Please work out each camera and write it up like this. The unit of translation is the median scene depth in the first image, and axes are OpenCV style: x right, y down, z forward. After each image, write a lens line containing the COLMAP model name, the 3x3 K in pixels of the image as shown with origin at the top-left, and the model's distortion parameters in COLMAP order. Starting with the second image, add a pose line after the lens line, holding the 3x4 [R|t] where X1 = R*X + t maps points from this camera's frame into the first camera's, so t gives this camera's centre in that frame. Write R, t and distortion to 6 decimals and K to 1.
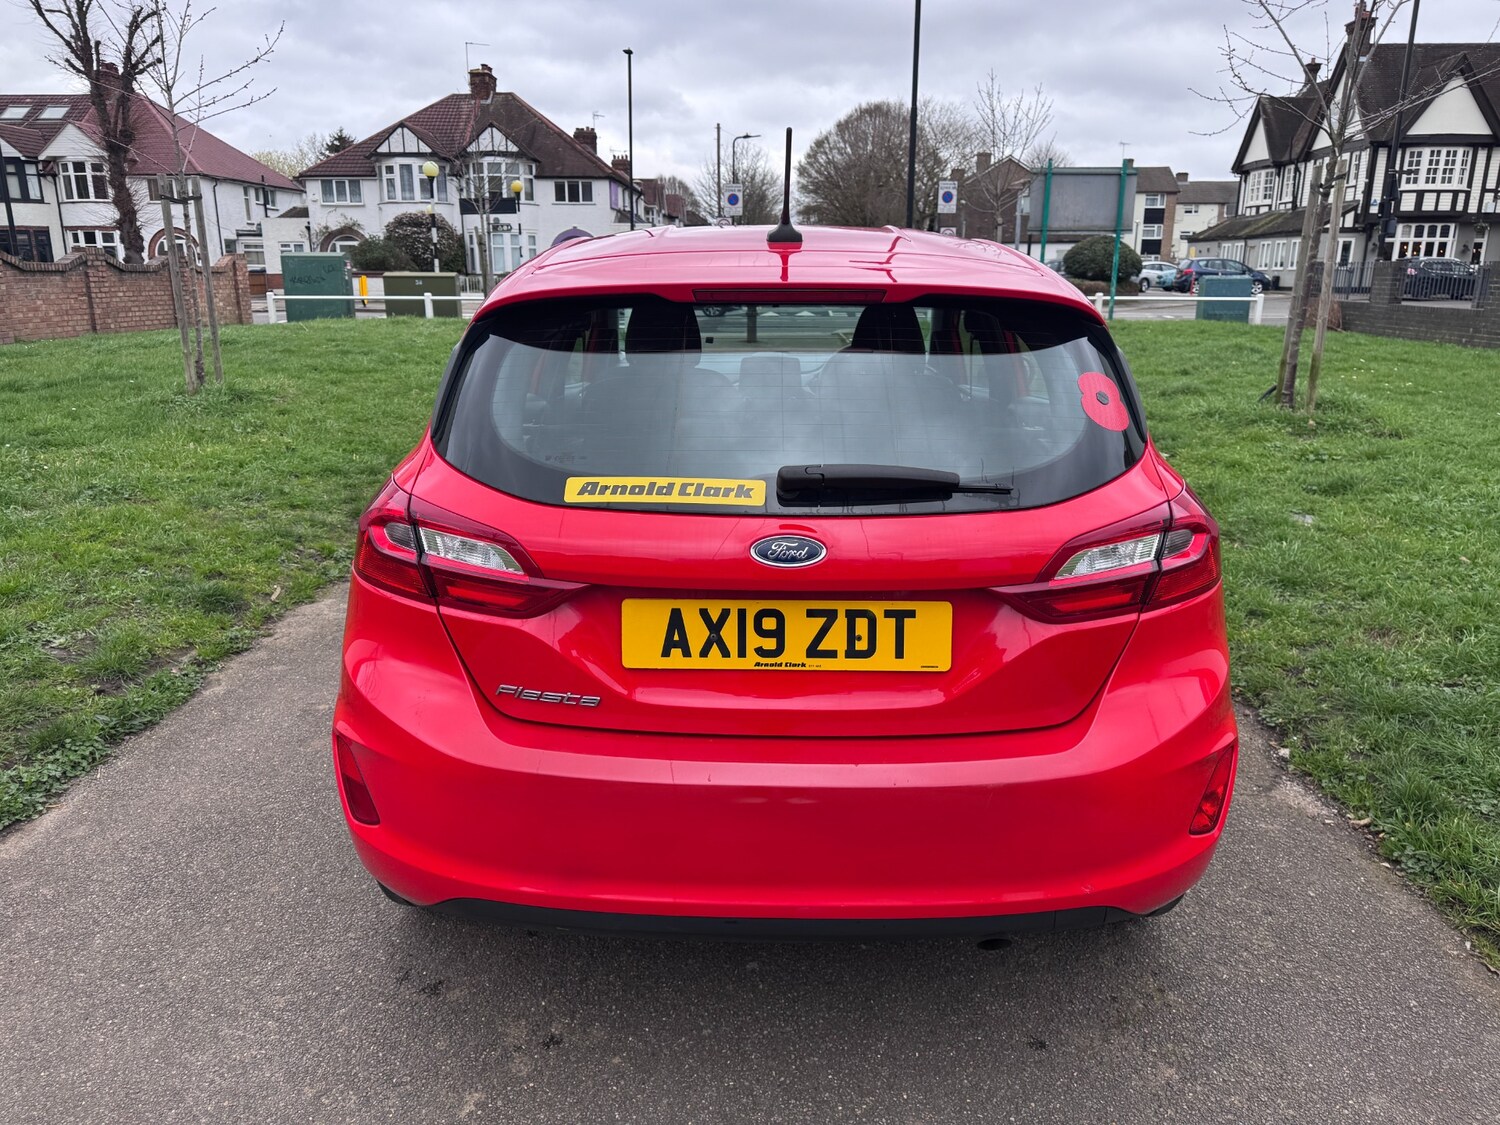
lens RADIAL K [[1096.1, 0, 731.0], [0, 1096.1, 552.4], [0, 0, 1]] dist [0.006642, -0.004079]
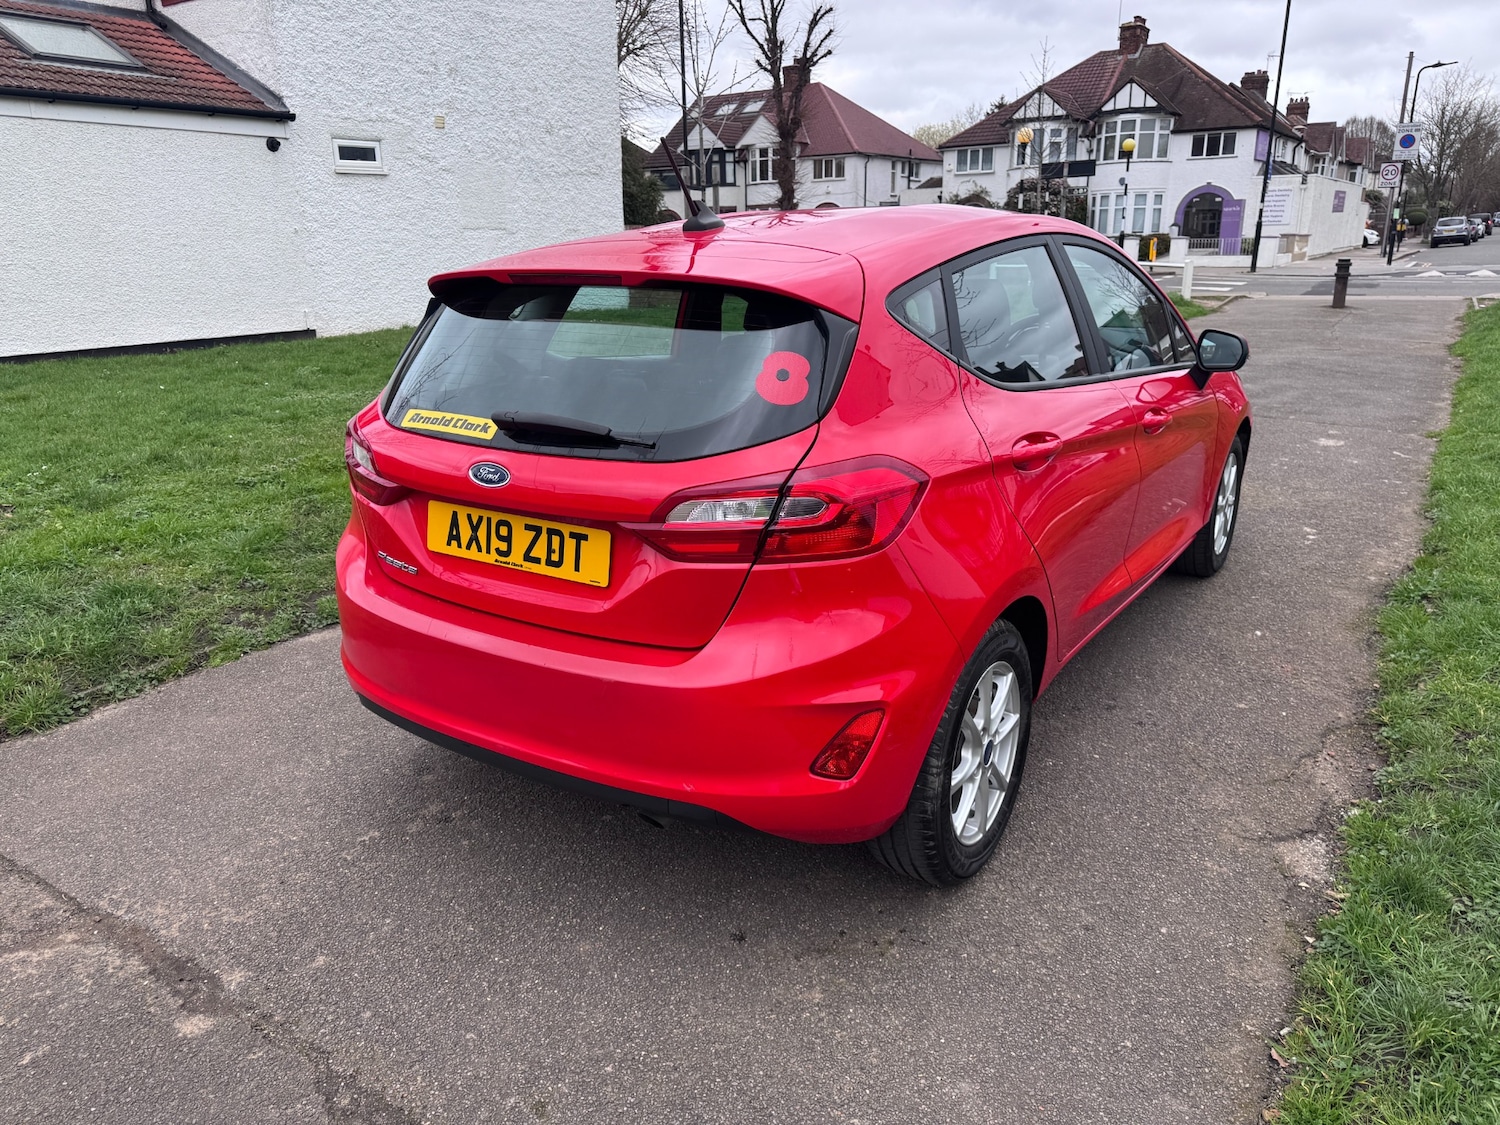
lens RADIAL K [[1063.1, 0, 701.5], [0, 1063.1, 563.5], [0, 0, 1]] dist [0.024229, -0.028593]
pose [[0.832499, 0.142269, -0.535448, 0.034575], [-0.116763, 0.989814, 0.081455, -0.001053], [0.541582, -0.005291, 0.840631, 0.002112]]
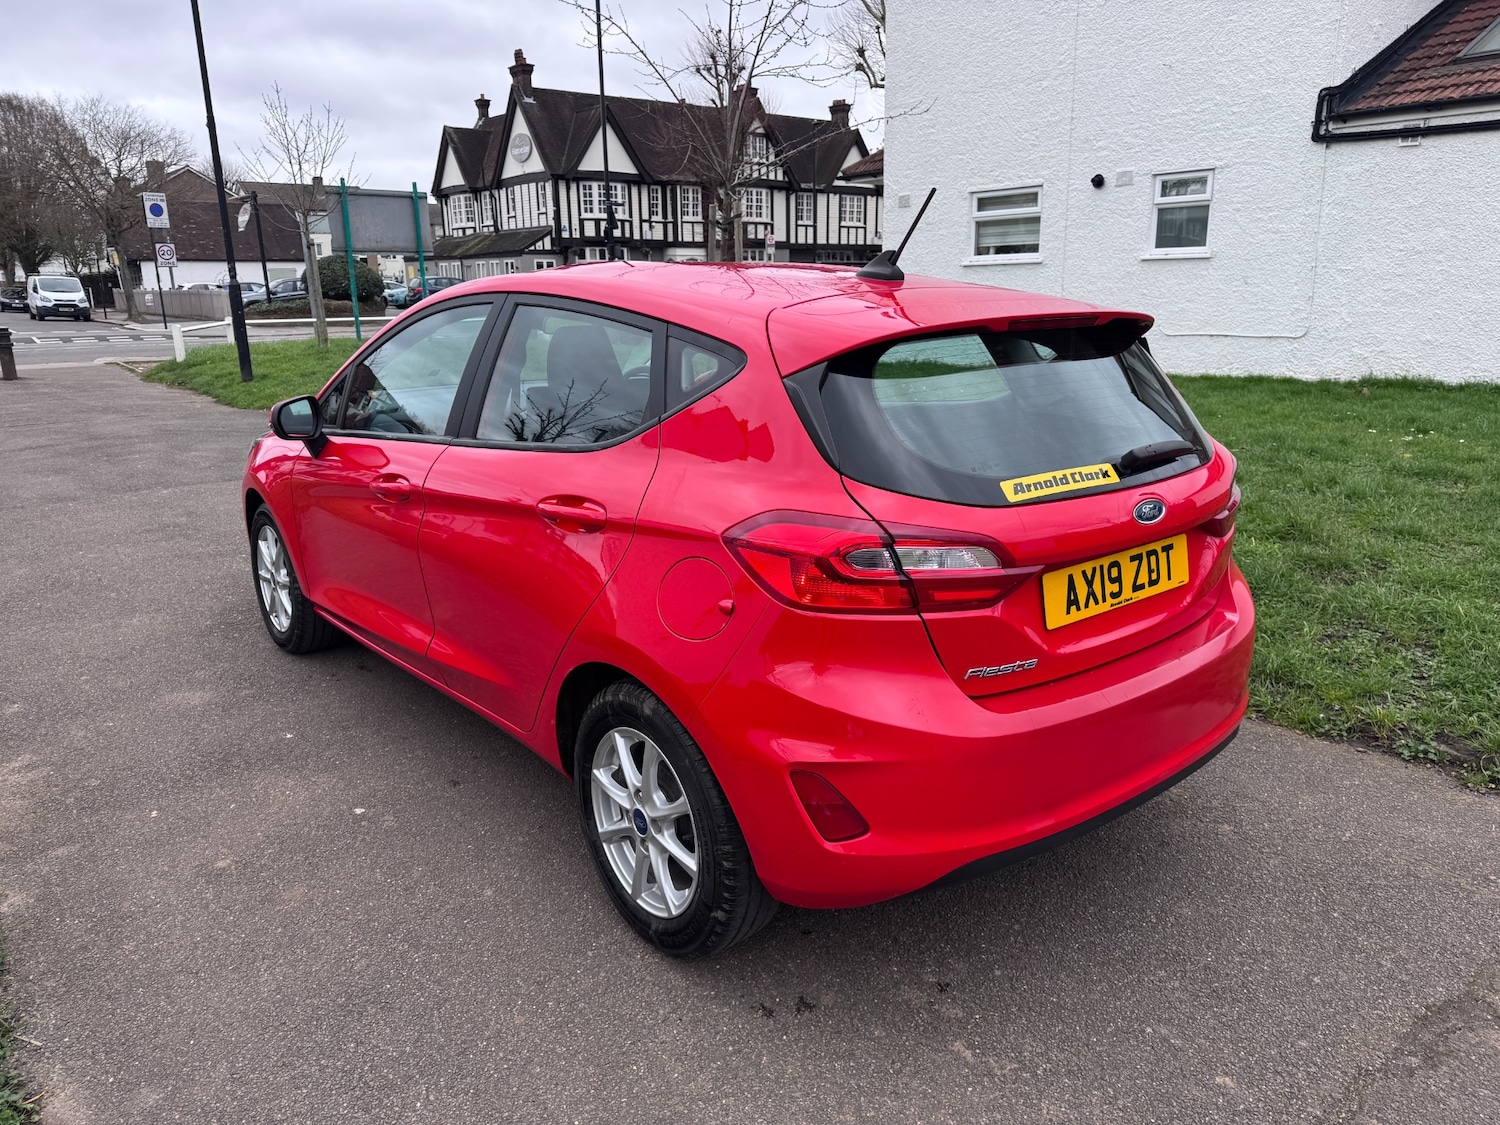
lens RADIAL K [[1100.2, 0, 775.9], [0, 1100.2, 566.5], [0, 0, 1]] dist [0.001263, -0.003508]
pose [[0.745311, -0.173775, 0.643672, -0.041802], [0.176488, 0.982419, 0.060872, -0.003521], [-0.642933, 0.068232, 0.762877, 0.009586]]
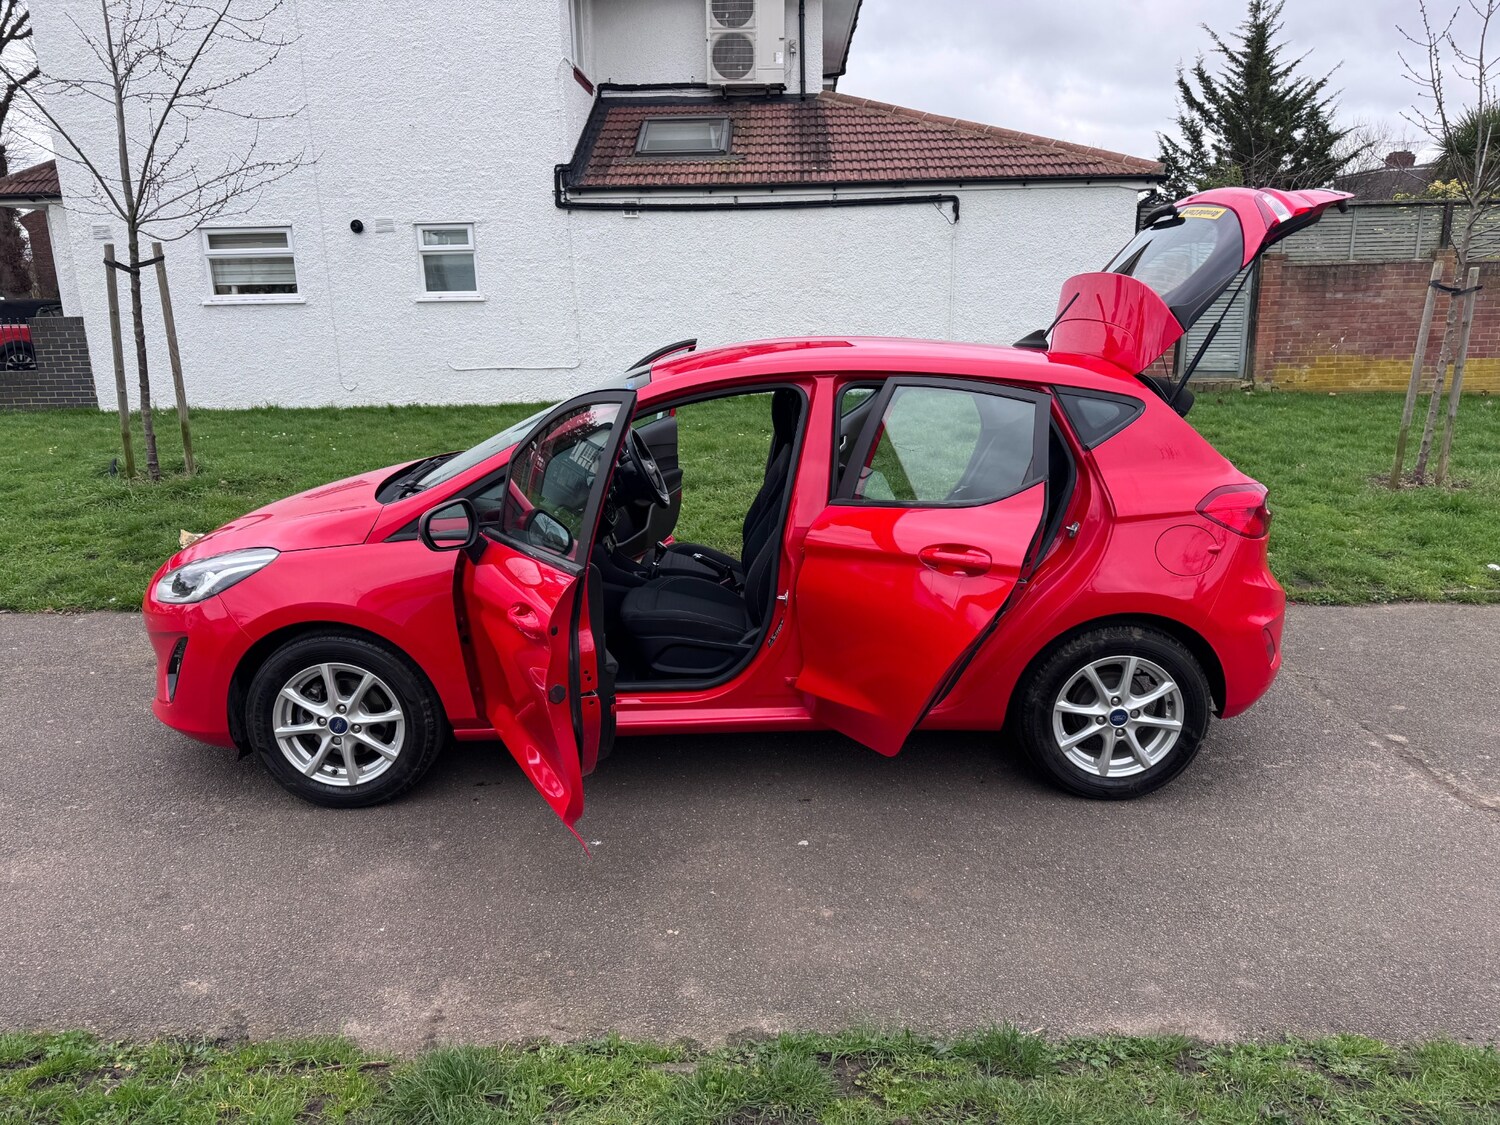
lens RADIAL K [[1068.0, 0, 810.9], [0, 1068.0, 565.1], [0, 0, 1]] dist [-0.006277, -0.003275]
pose [[-0.071517, -0.239040, 0.968373, -0.088526], [0.256192, 0.933885, 0.249447, -0.025288], [-0.963977, 0.265929, -0.005549, 0.076805]]
